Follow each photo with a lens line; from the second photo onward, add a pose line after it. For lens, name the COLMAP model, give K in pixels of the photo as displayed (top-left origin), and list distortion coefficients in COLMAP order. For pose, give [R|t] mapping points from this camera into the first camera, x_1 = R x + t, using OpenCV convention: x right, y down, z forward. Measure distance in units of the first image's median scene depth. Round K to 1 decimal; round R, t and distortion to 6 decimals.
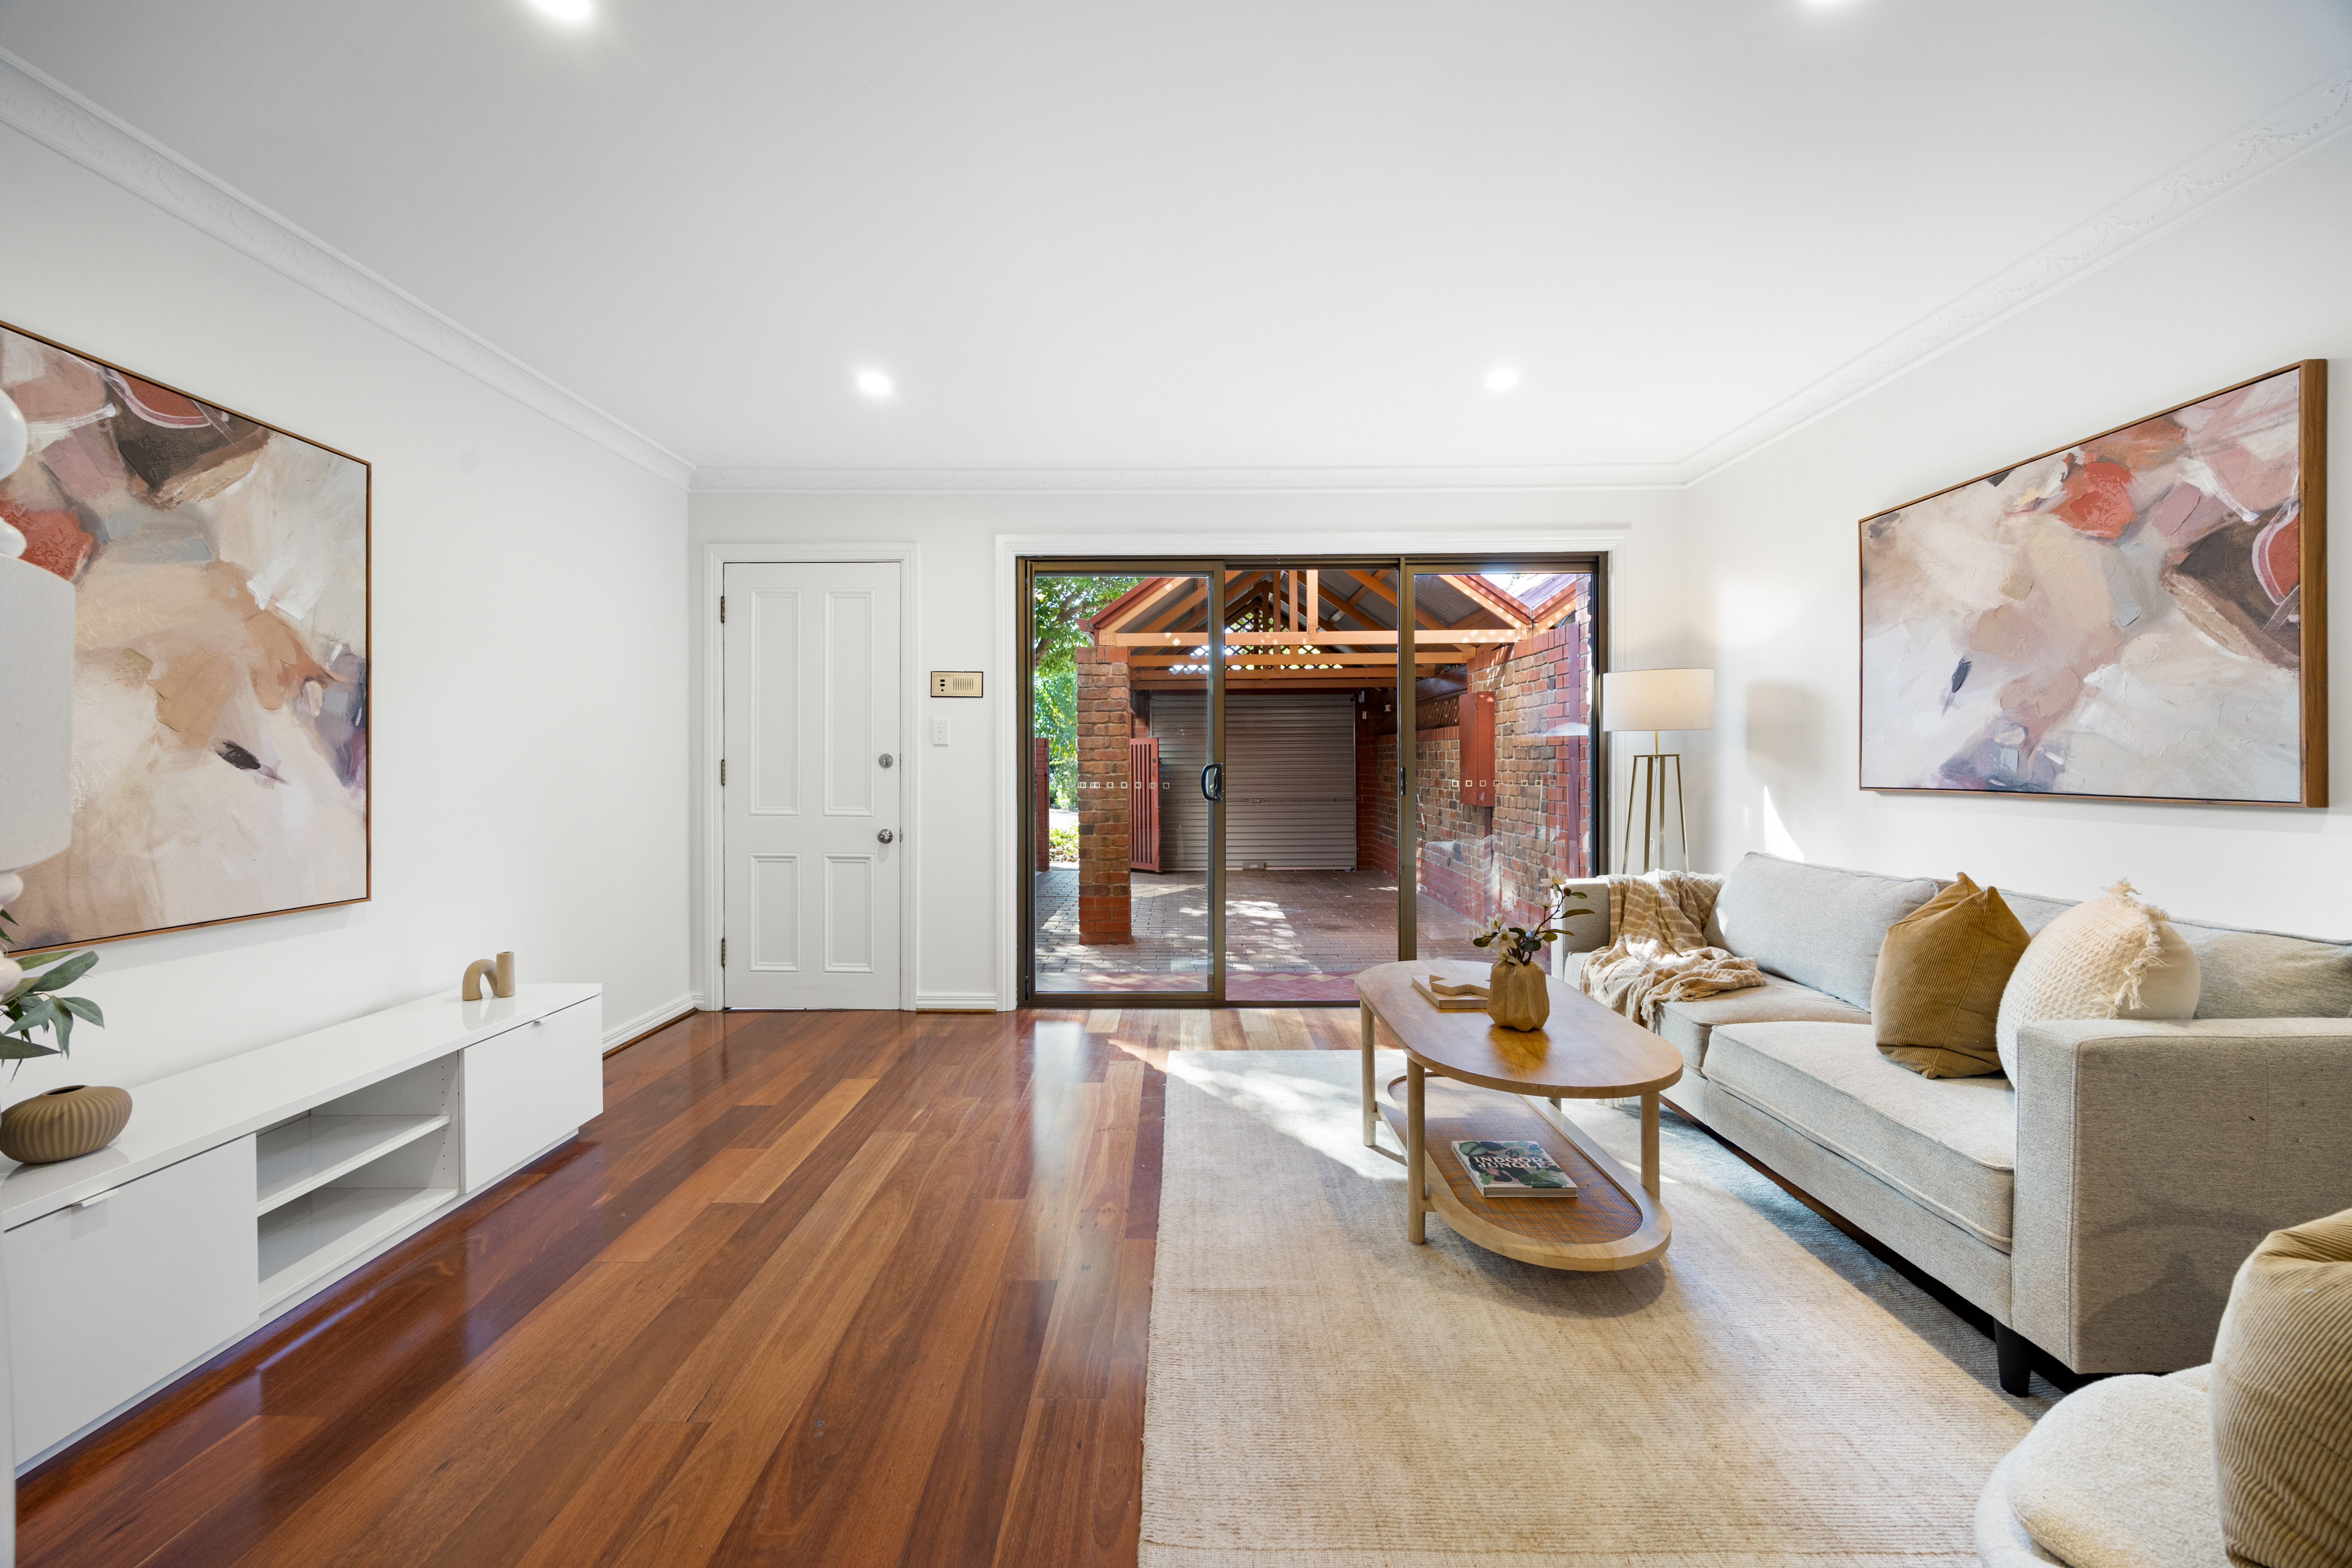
lens RADIAL K [[900.9, 0, 1172.4], [0, 900.9, 771.8], [0, 0, 1]] dist [-0.002218, -0.000645]
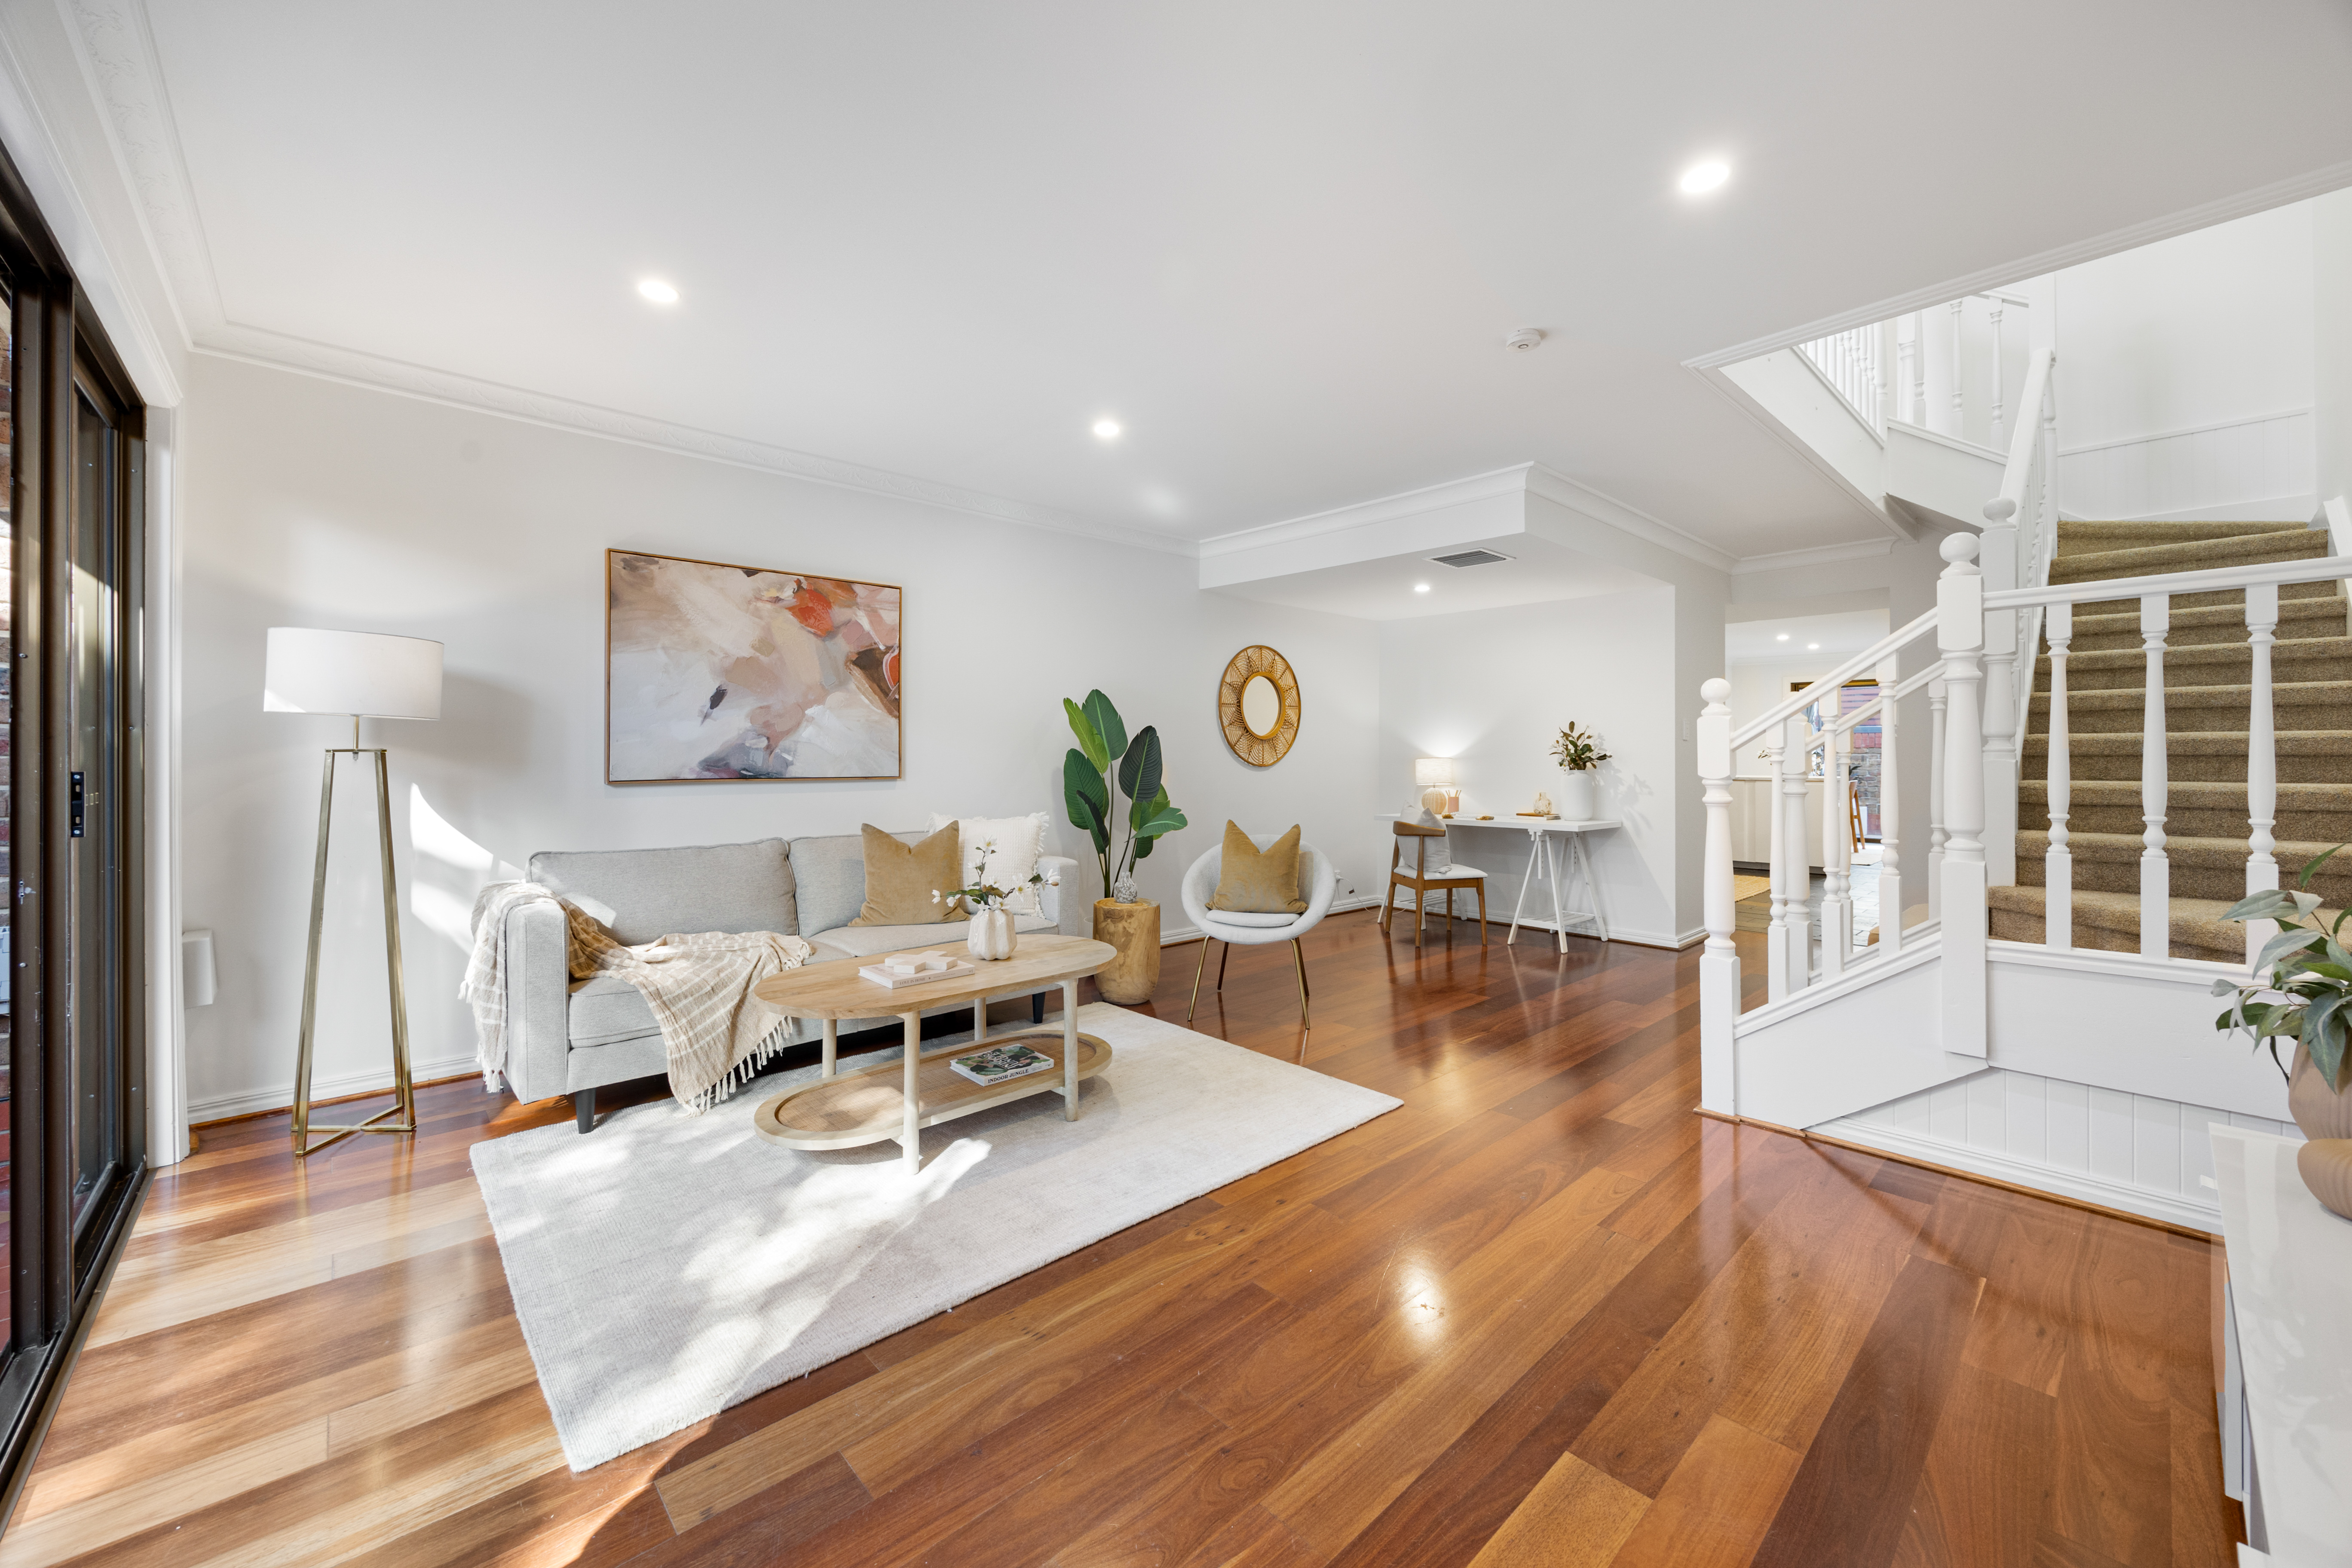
lens RADIAL K [[900.9, 0, 1163.2], [0, 900.9, 754.8], [0, 0, 1]] dist [-0.002218, -0.000645]
pose [[-0.673575, 0.001111, 0.739118, -0.730836], [0.006843, 0.999965, 0.004733, -0.021889], [-0.739087, 0.008246, -0.673559, 1.628104]]
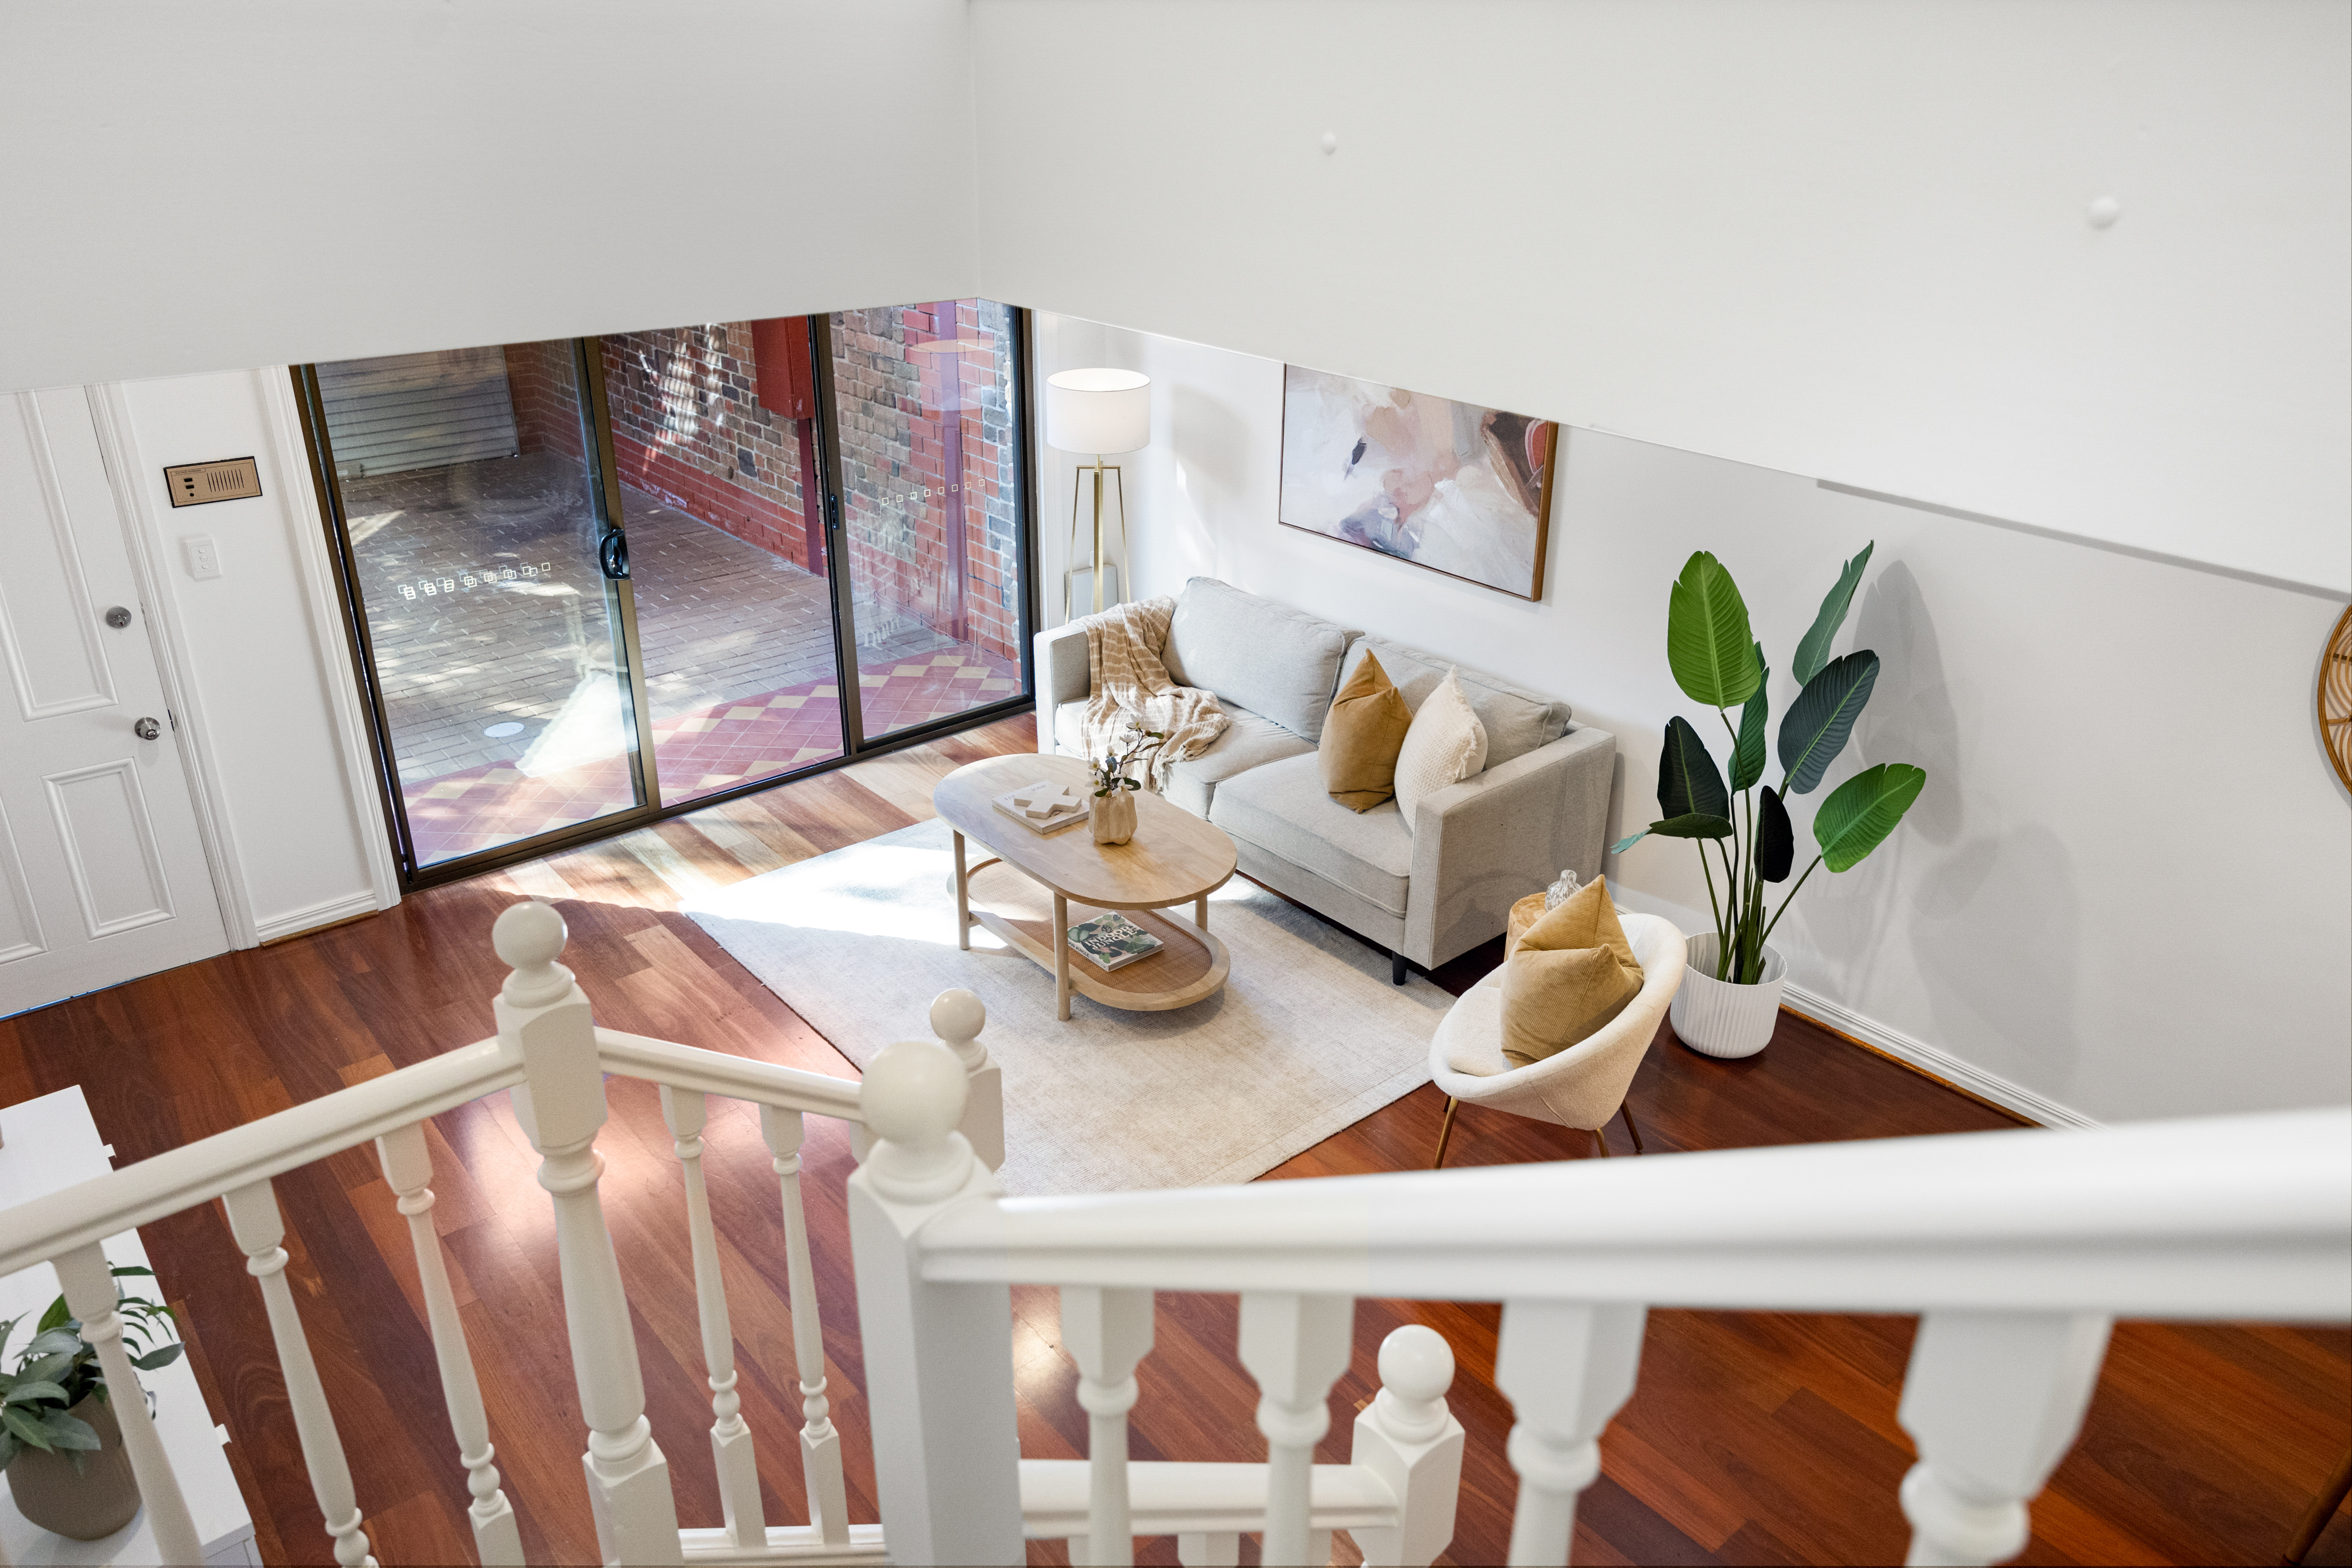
lens RADIAL K [[1601.2, 0, 1179.1], [0, 1601.2, 768.3], [0, 0, 1]] dist [-0.028715, 0.004043]
pose [[0.756348, -0.257749, 0.601252, -0.804120], [-0.007579, 0.915592, 0.402037, -0.658053], [-0.654126, -0.308637, 0.690552, -0.521182]]
